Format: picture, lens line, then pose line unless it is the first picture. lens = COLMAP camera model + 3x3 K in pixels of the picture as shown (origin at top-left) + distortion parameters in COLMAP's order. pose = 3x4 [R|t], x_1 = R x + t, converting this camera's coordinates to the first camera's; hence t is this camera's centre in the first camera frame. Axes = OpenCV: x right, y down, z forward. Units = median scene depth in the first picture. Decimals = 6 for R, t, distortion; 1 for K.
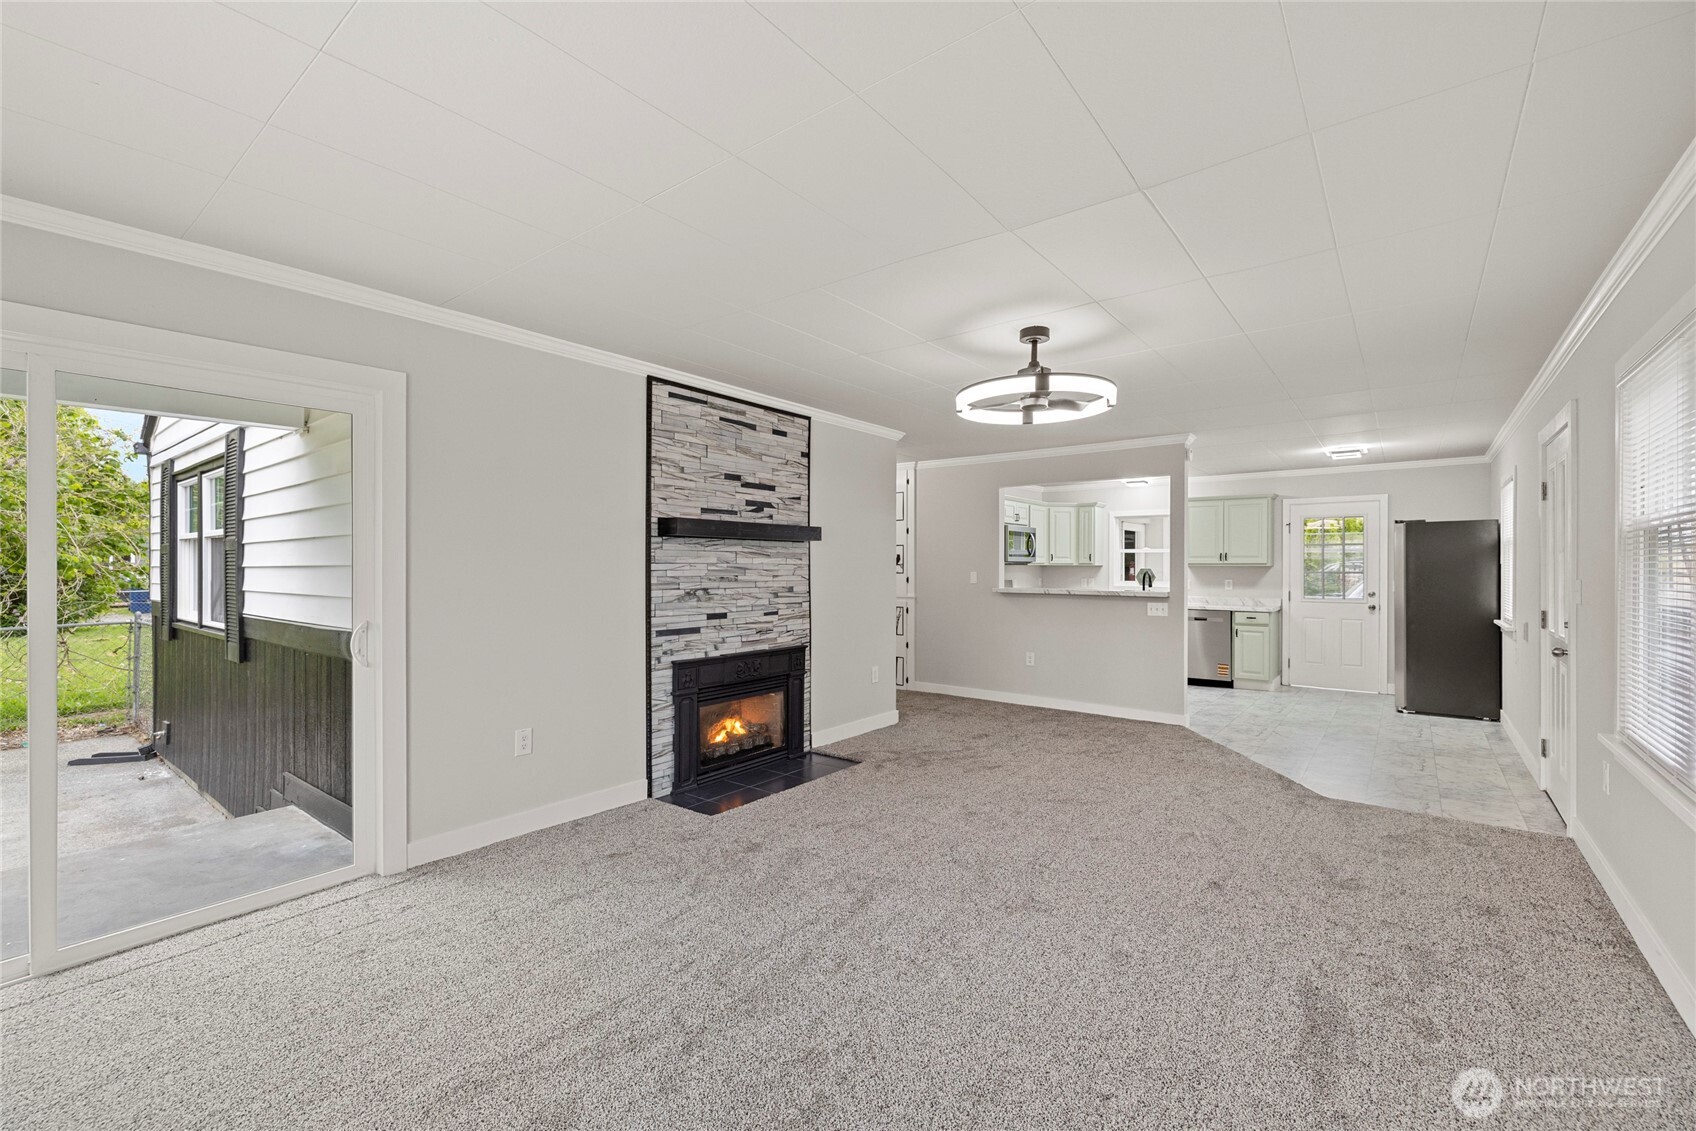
lens RADIAL K [[711.3, 0, 844.2], [0, 711.3, 568.2], [0, 0, 1]] dist [0.000133, -0.000203]
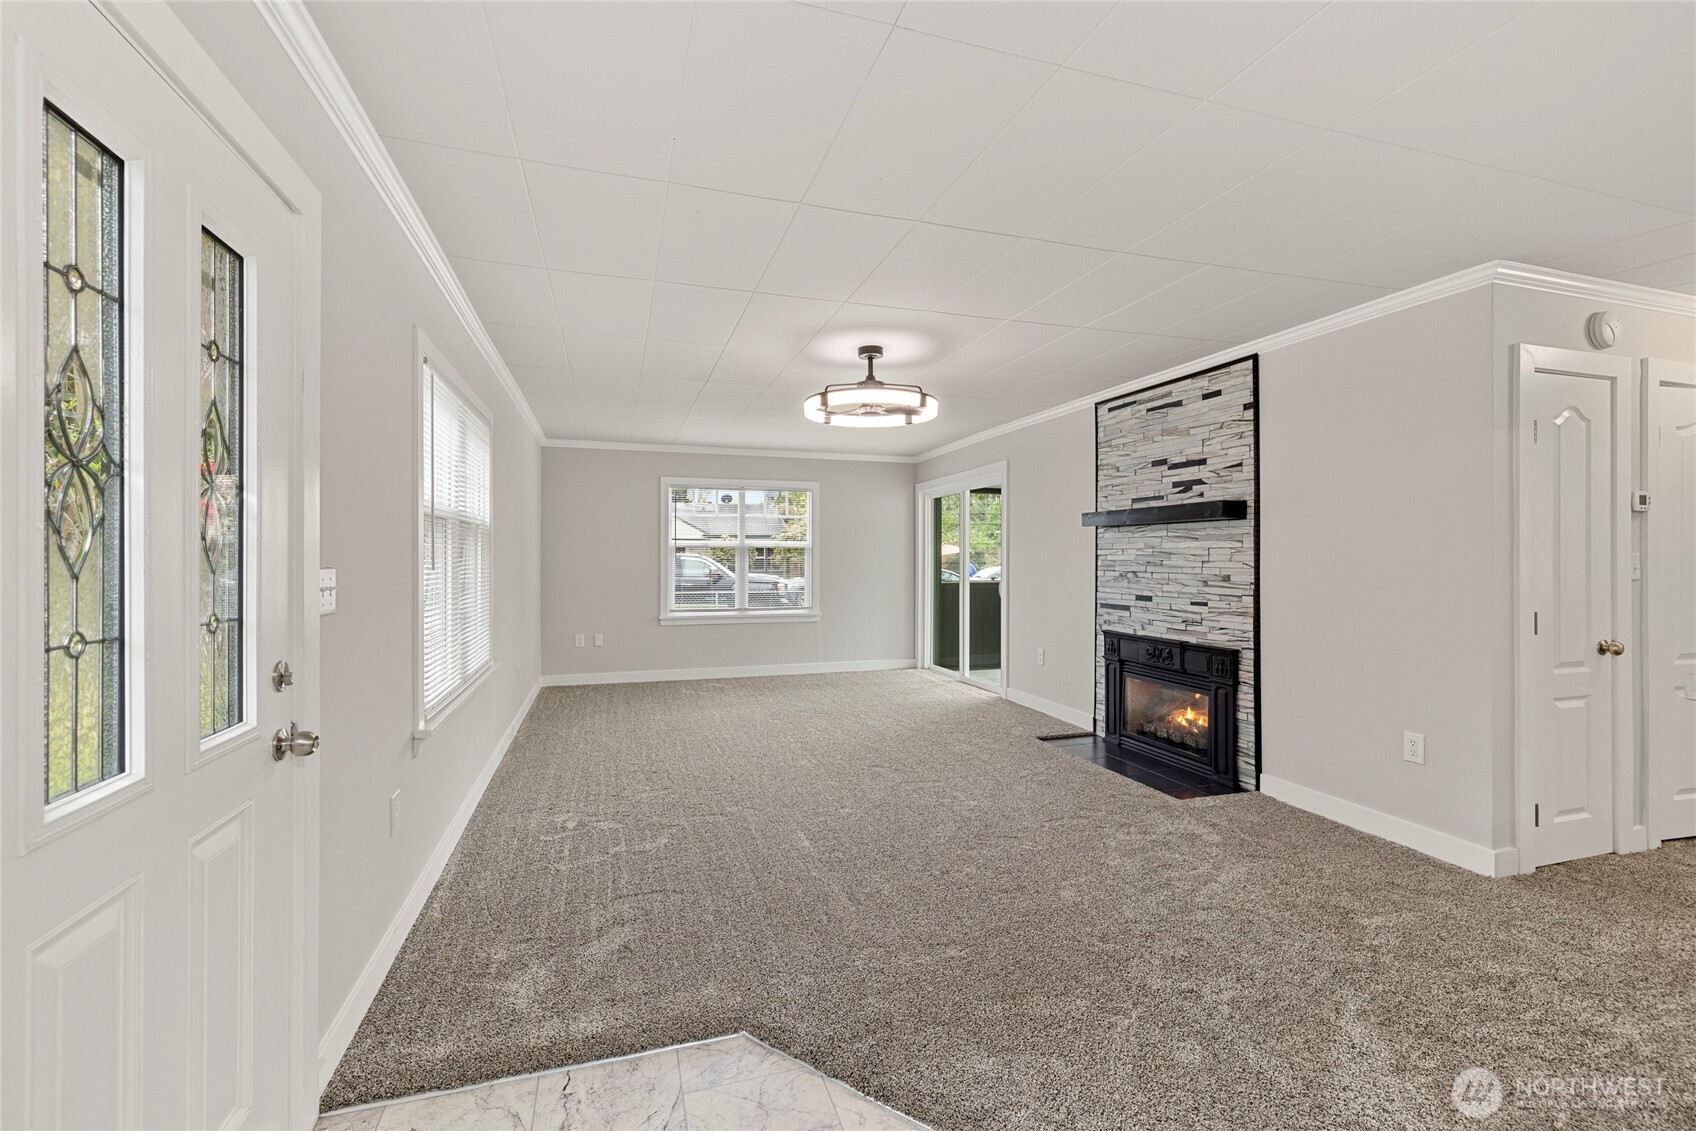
lens RADIAL K [[730.0, 0, 844.5], [0, 730.0, 555.5], [0, 0, 1]] dist [-0.000634, -0.000022]
pose [[-0.558834, -0.001867, -0.829277, 0.912986], [-0.001645, 0.999998, -0.001143, 0.005263], [0.829278, 0.000726, -0.558836, 1.160441]]
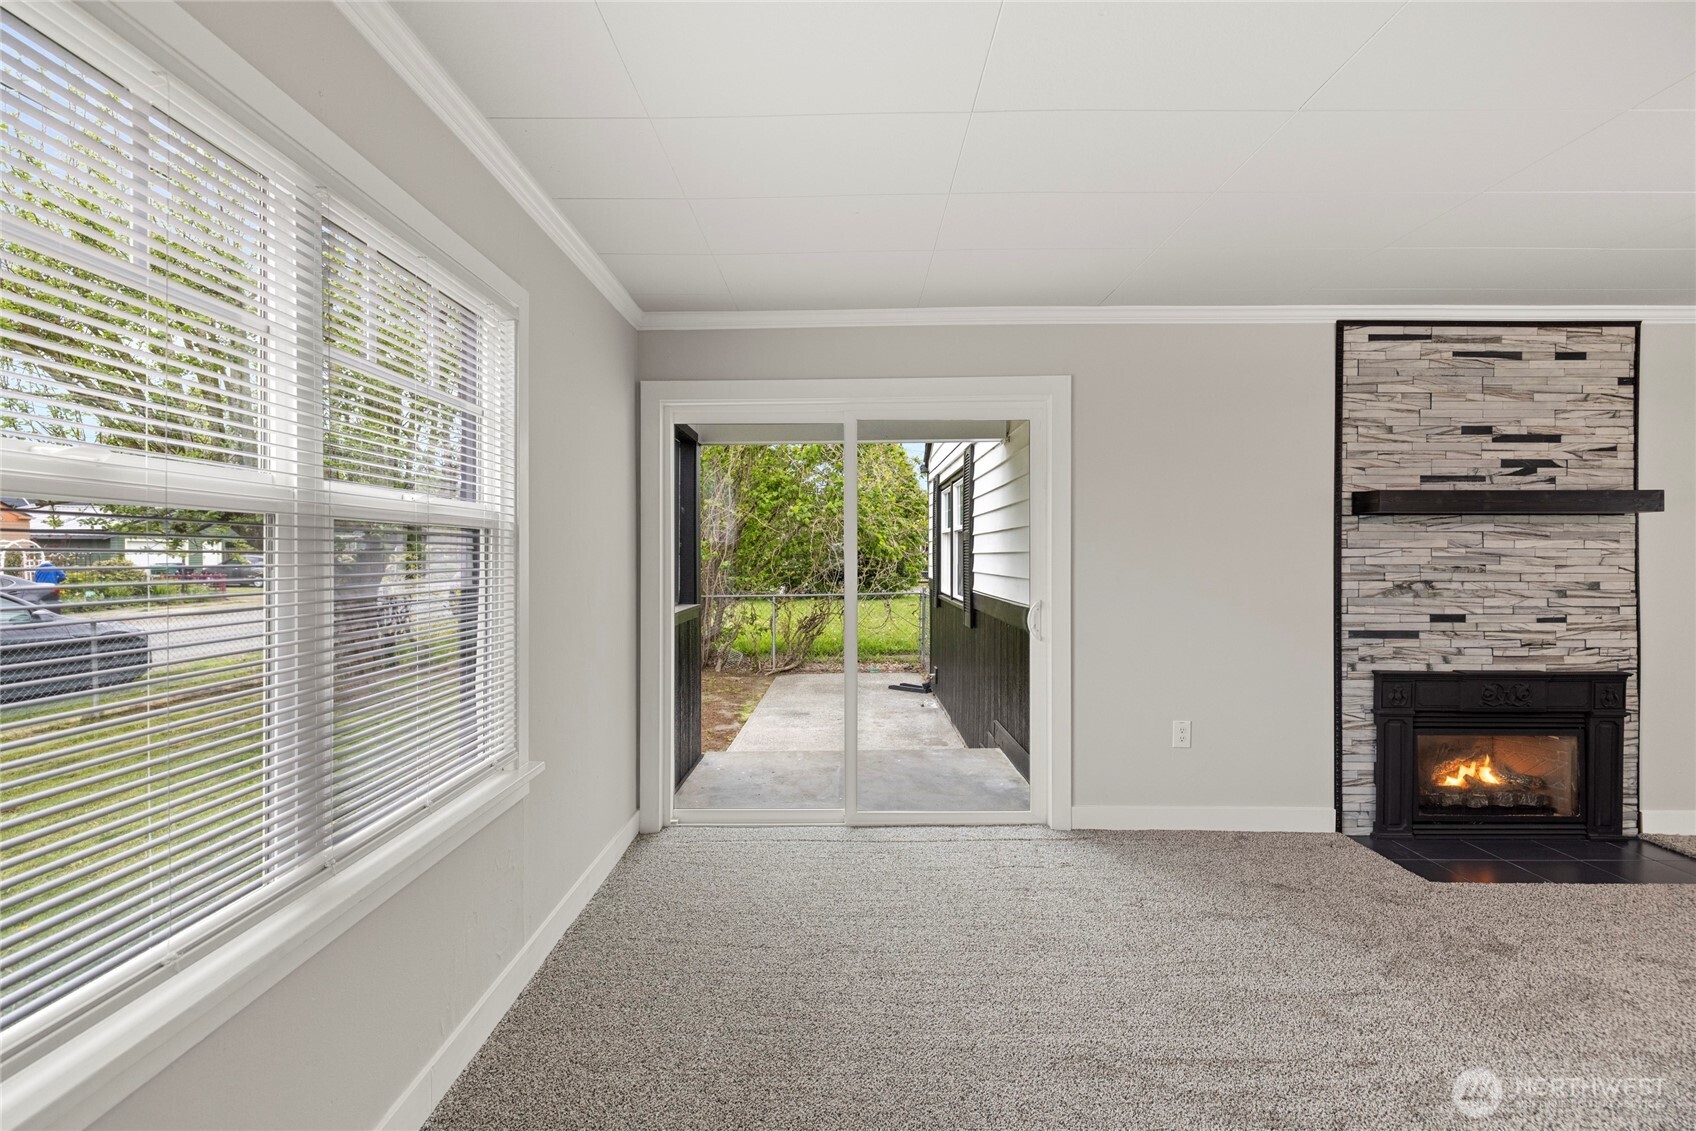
lens RADIAL K [[711.3, 0, 832.1], [0, 711.3, 555.5], [0, 0, 1]] dist [0.000133, -0.000203]
pose [[0.612908, 0.001772, -0.790152, 0.014758], [-0.001281, 0.999998, 0.001250, 0.000964], [0.790153, 0.000246, 0.612910, 0.025639]]
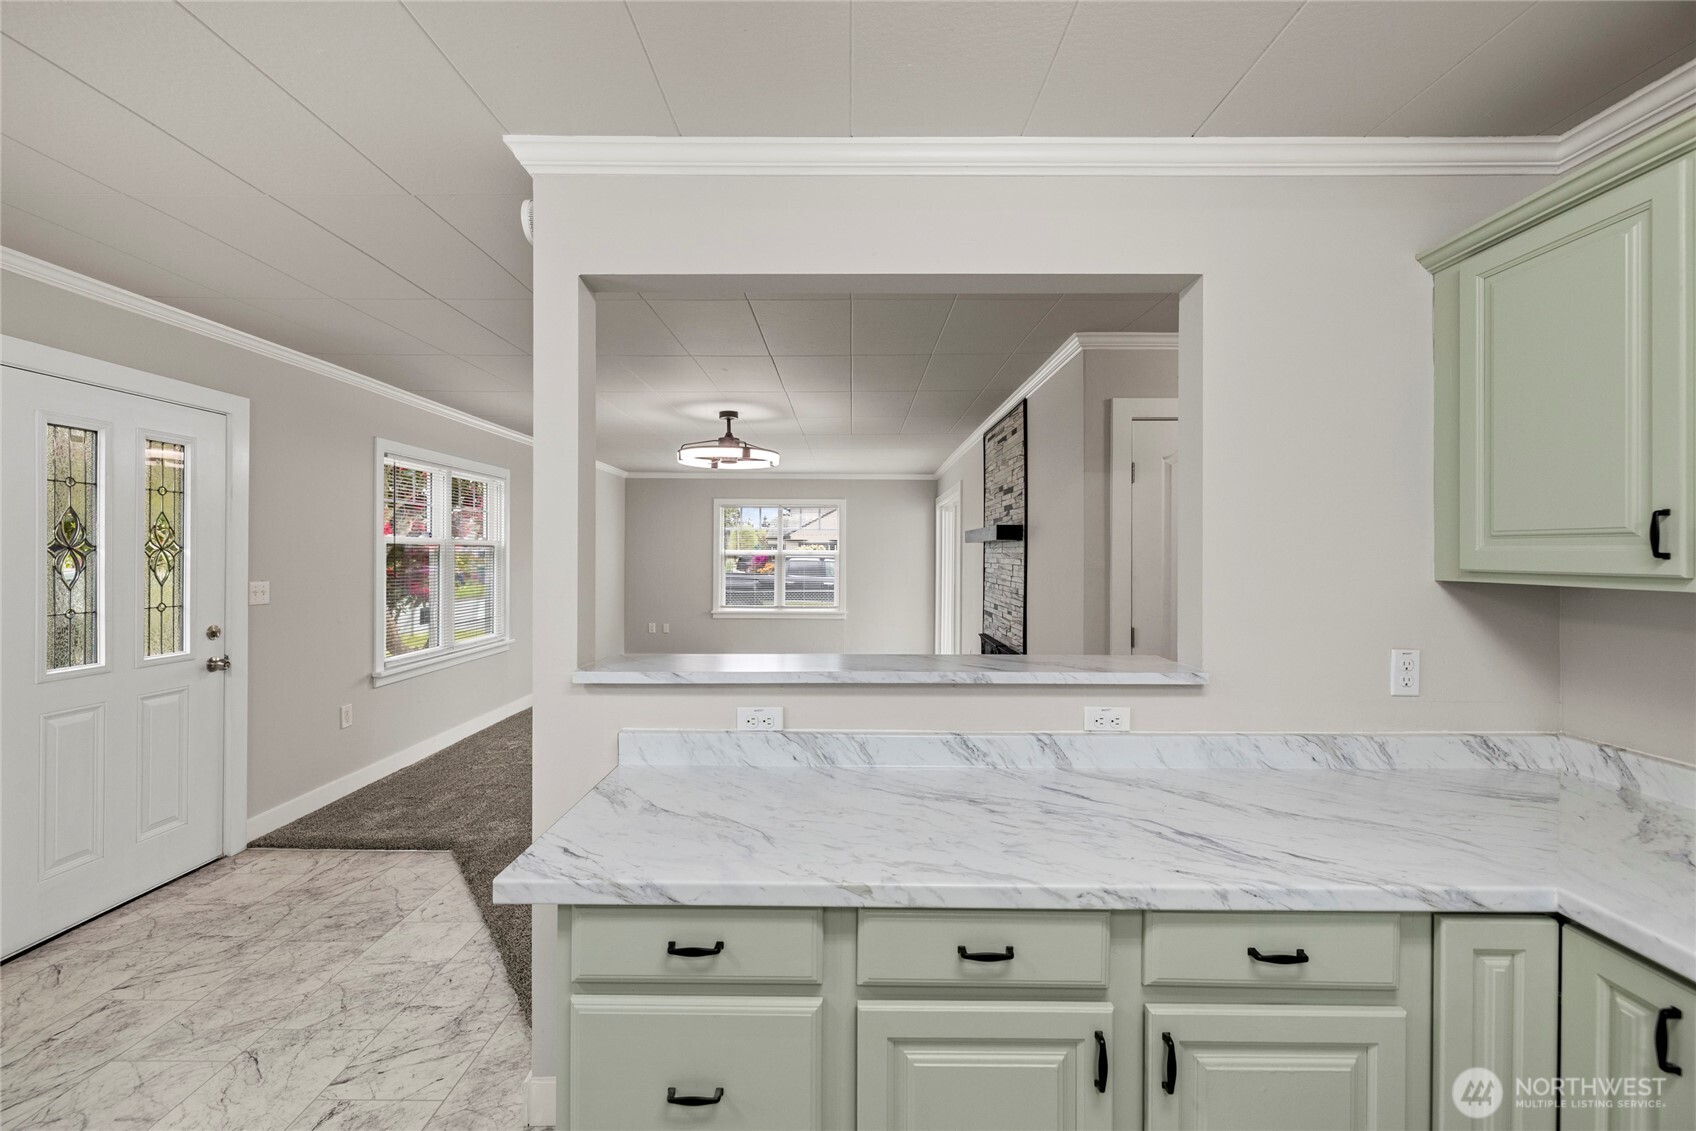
lens RADIAL K [[711.3, 0, 845.9], [0, 711.3, 555.4], [0, 0, 1]] dist [0.000133, -0.000203]
pose [[-0.789480, -0.003114, -0.613768, 0.720563], [-0.005837, 0.999980, 0.002435, -0.020276], [0.613749, 0.005505, -0.789482, 1.688353]]
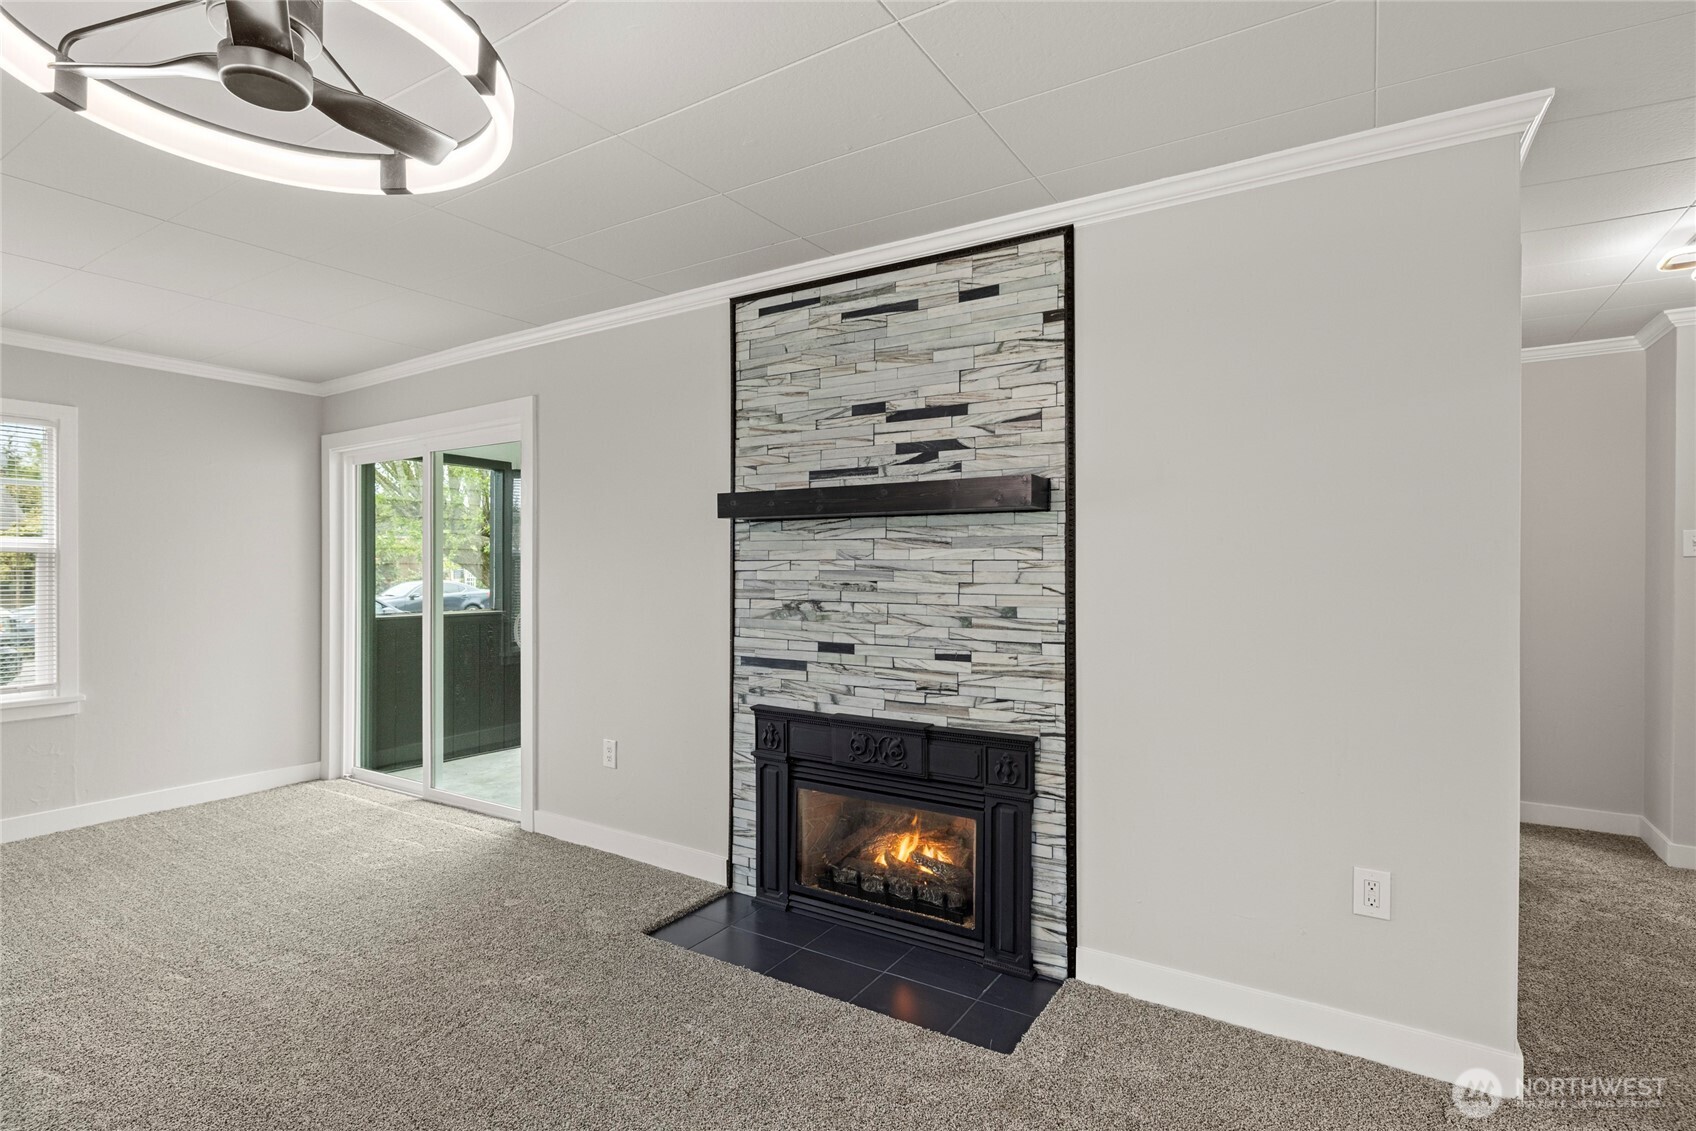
lens RADIAL K [[834.2, 0, 838.1], [0, 834.2, 572.7], [0, 0, 1]] dist [-0.004674, 0.001654]
pose [[0.097431, 0.005910, -0.995225, 0.489025], [-0.002391, 0.999981, 0.005704, -0.000073], [0.995239, 0.001824, 0.097443, 0.874460]]
